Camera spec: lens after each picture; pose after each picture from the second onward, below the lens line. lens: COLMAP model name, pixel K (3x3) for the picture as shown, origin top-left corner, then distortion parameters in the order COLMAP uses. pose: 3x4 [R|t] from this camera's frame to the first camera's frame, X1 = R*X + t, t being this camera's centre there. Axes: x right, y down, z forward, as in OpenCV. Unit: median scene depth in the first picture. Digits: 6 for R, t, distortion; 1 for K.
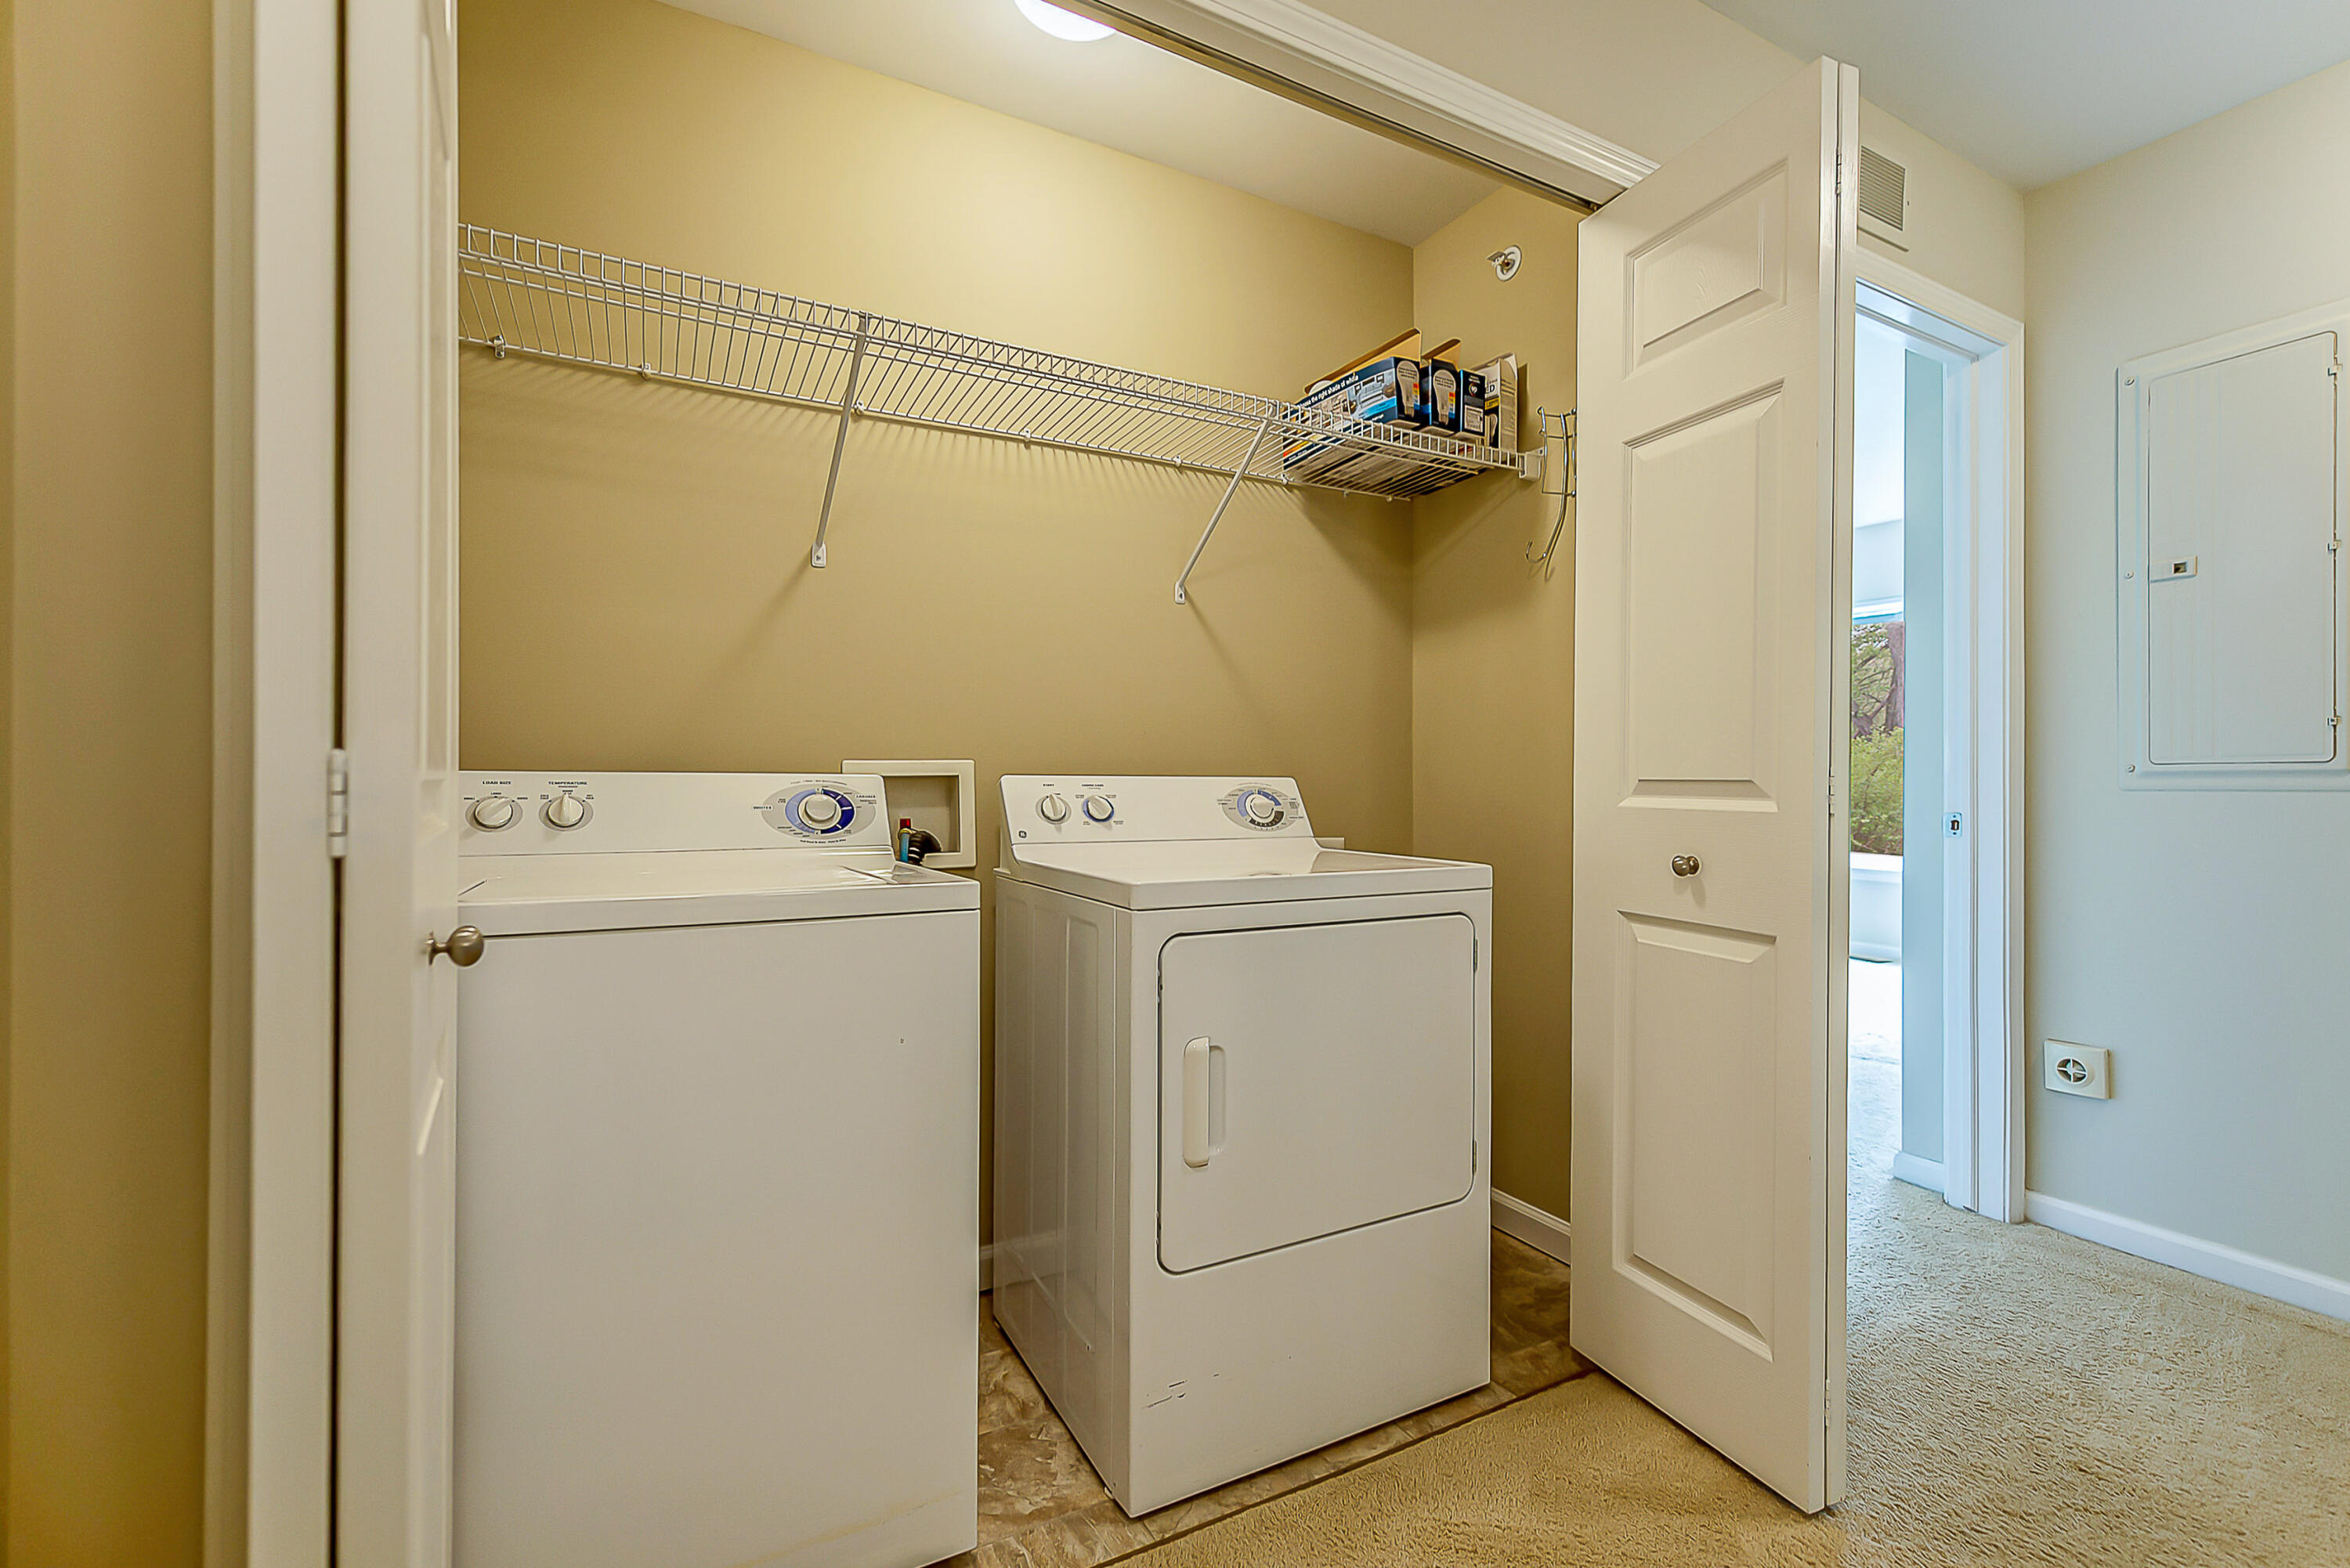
lens RADIAL K [[992.0, 0, 1162.4], [0, 992.0, 786.8], [0, 0, 1]] dist [-0.000479, -0.000392]
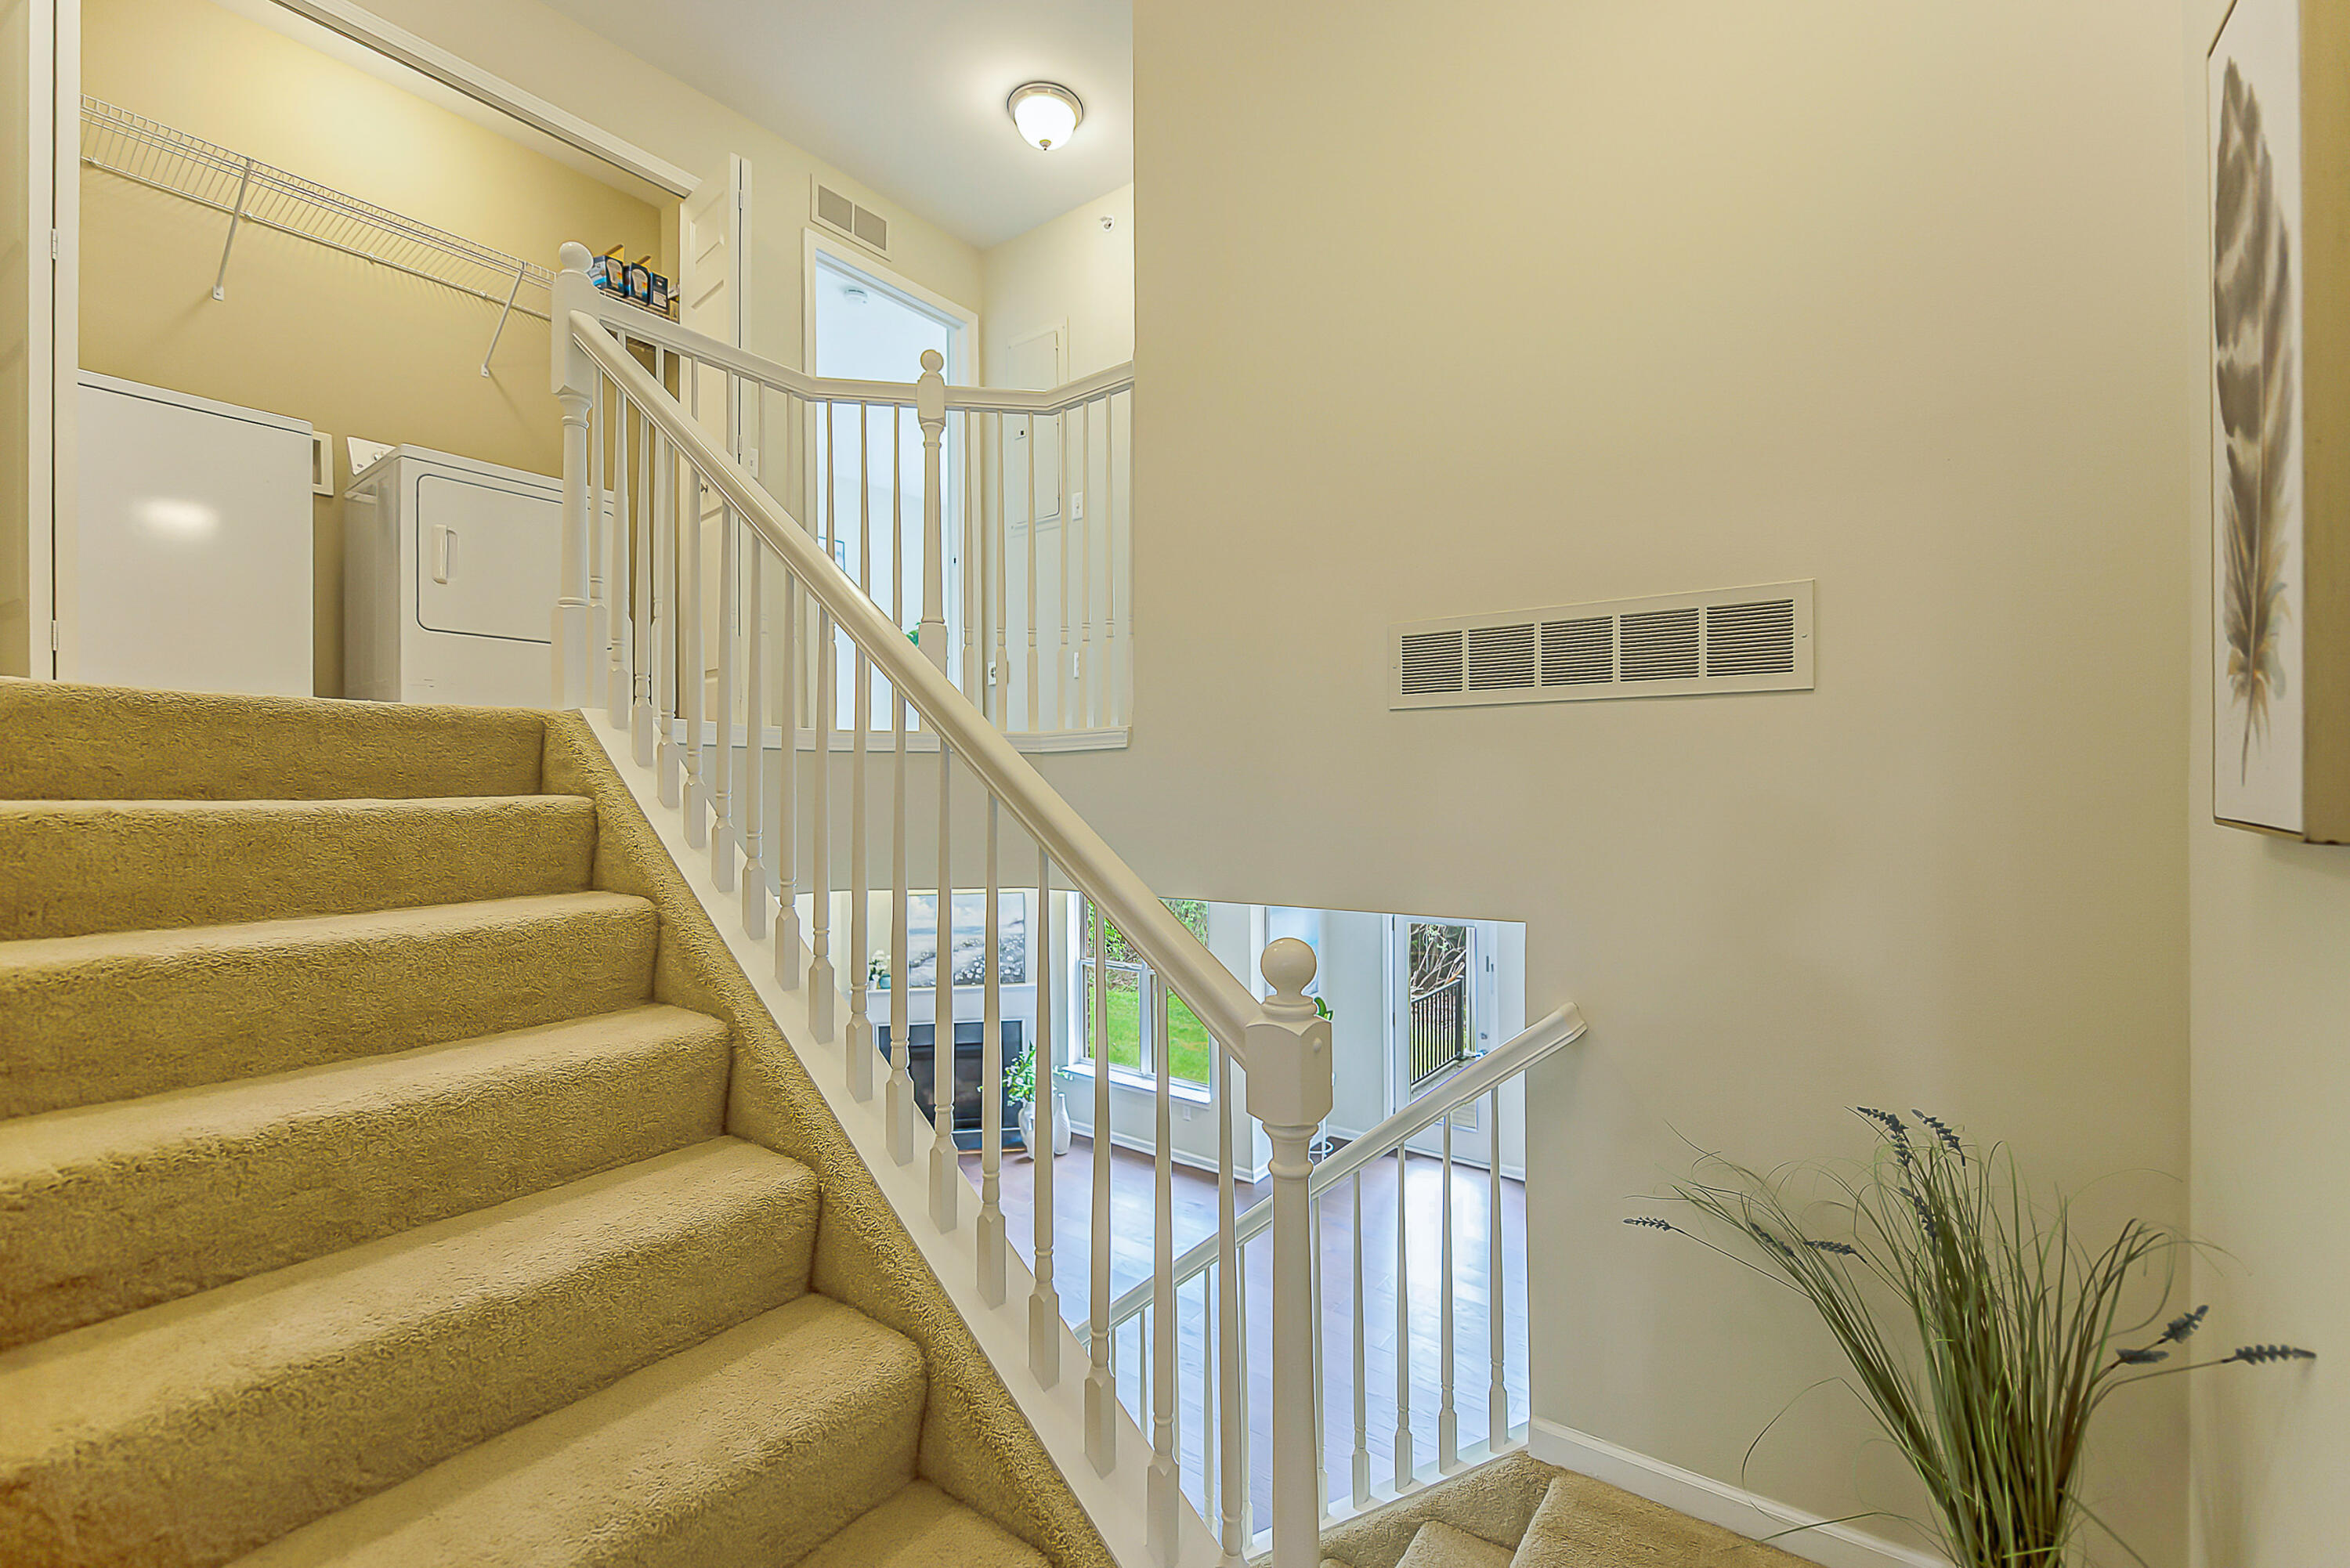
lens RADIAL K [[992.0, 0, 1162.4], [0, 992.0, 786.8], [0, 0, 1]] dist [-0.000479, -0.000392]
pose [[0.911255, -0.001039, 0.411841, 0.426045], [0.002183, 0.999995, -0.002307, 0.609204], [-0.411837, 0.003001, 0.911253, -1.207262]]
